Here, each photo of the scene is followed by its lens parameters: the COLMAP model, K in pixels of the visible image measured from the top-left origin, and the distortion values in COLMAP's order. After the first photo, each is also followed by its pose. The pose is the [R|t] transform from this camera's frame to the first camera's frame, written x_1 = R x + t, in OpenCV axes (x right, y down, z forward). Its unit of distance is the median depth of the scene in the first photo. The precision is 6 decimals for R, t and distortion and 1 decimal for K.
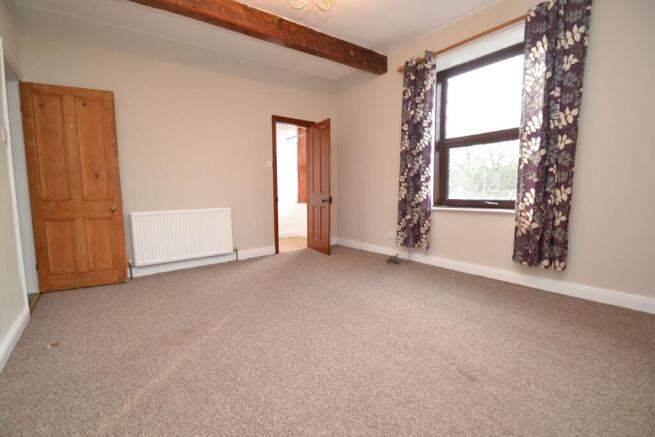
lens RADIAL K [[291.0, 0, 322.2], [0, 291.0, 221.0], [0, 0, 1]] dist [0.014081, -0.017130]
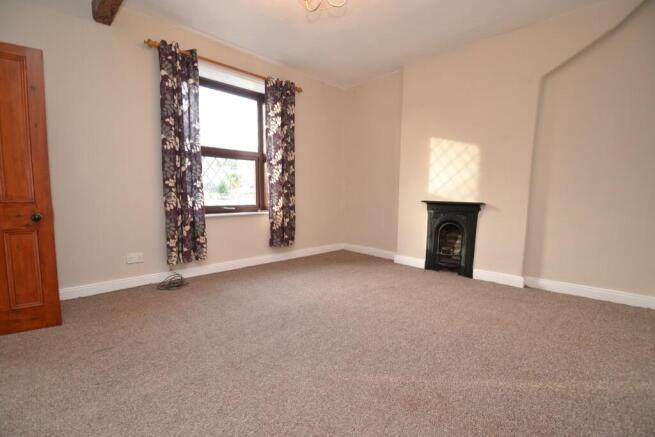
lens RADIAL K [[291.0, 0, 322.2], [0, 291.0, 221.0], [0, 0, 1]] dist [0.014081, -0.017130]
pose [[-0.115717, -0.076642, 0.990321, -0.769857], [0.099437, 0.991116, 0.088322, -0.089061], [-0.988292, 0.108695, -0.107068, 0.876559]]
